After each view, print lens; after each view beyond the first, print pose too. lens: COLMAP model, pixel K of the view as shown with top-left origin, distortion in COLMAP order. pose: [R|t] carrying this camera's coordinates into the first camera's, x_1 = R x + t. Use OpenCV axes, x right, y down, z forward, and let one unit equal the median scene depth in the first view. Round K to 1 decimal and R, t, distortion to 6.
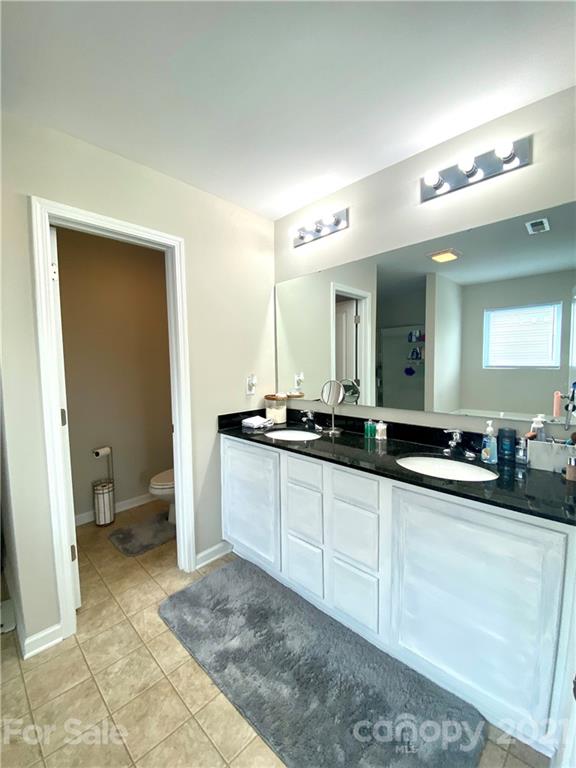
lens RADIAL K [[311.7, 0, 288.0], [0, 311.7, 384.0], [0, 0, 1]] dist [0.028909, -0.024659]
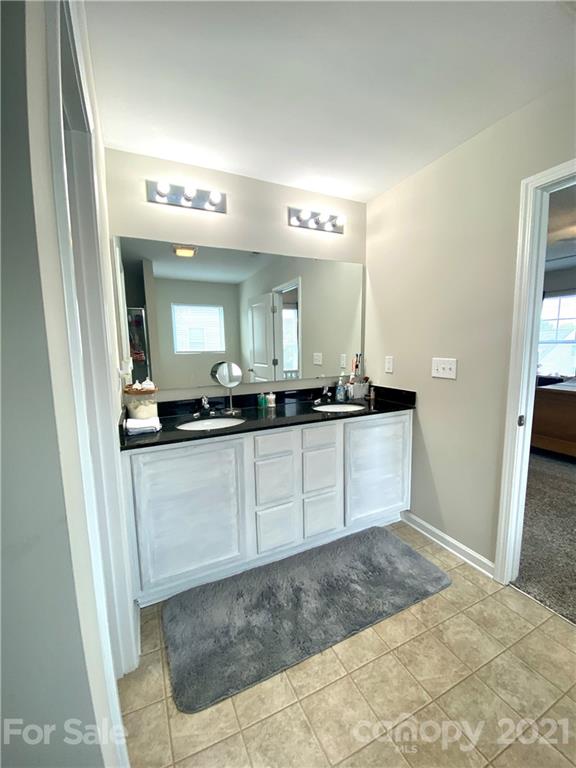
lens RADIAL K [[311.7, 0, 288.0], [0, 311.7, 384.0], [0, 0, 1]] dist [0.028909, -0.024659]
pose [[0.345679, -0.109539, 0.931937, -1.019857], [0.077932, 0.993083, 0.087819, -0.021020], [-0.935111, 0.042270, 0.351824, 0.624406]]
